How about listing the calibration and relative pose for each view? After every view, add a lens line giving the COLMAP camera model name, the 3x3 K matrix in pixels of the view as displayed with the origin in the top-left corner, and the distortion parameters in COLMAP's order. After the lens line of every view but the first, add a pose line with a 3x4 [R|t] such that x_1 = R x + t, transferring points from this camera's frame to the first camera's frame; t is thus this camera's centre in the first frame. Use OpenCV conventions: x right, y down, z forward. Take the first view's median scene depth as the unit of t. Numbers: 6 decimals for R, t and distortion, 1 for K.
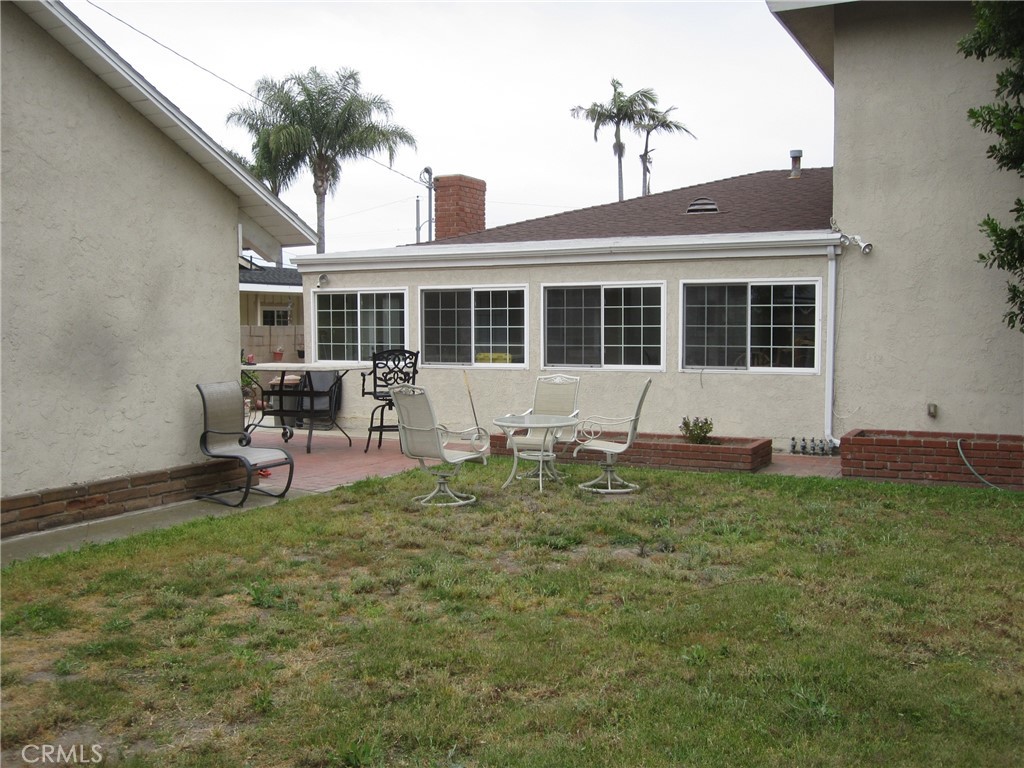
lens RADIAL K [[1018.7, 0, 512.2], [0, 1018.7, 383.1], [0, 0, 1]] dist [-0.060949, 0.000000]
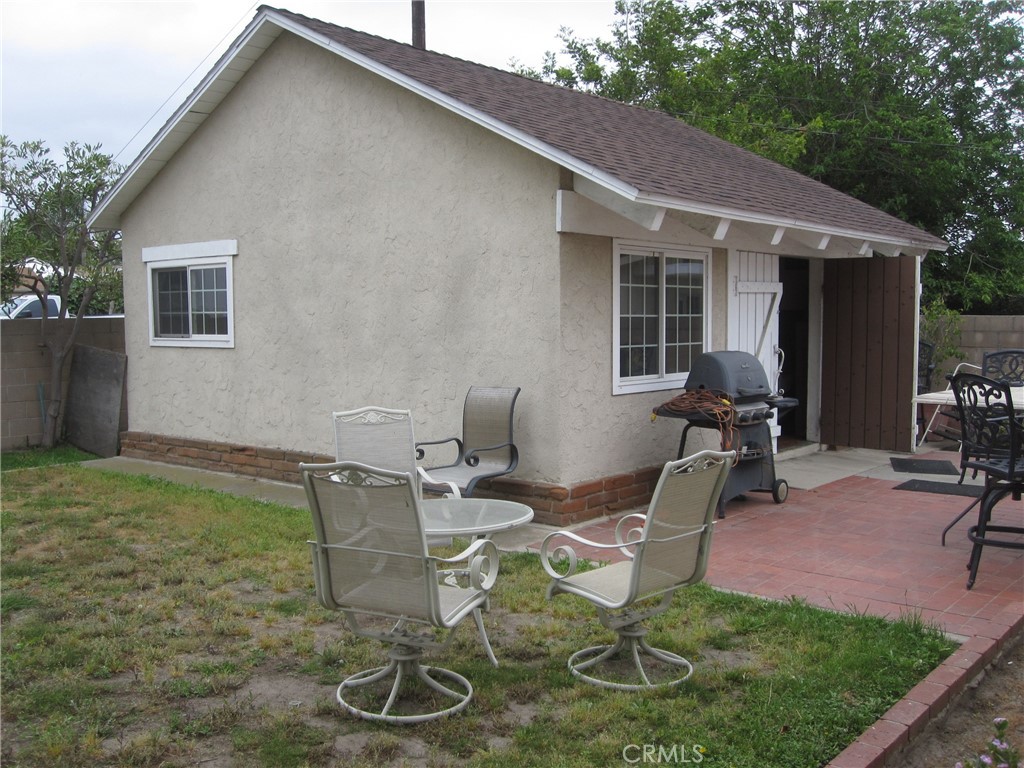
lens RADIAL K [[1018.7, 0, 511.5], [0, 1018.7, 384.7], [0, 0, 1]] dist [-0.060949, 0.000000]
pose [[-0.217502, 0.062686, -0.974045, 0.579595], [-0.060872, 0.995122, 0.077635, -0.075039], [0.974160, 0.076178, -0.212625, 1.292312]]
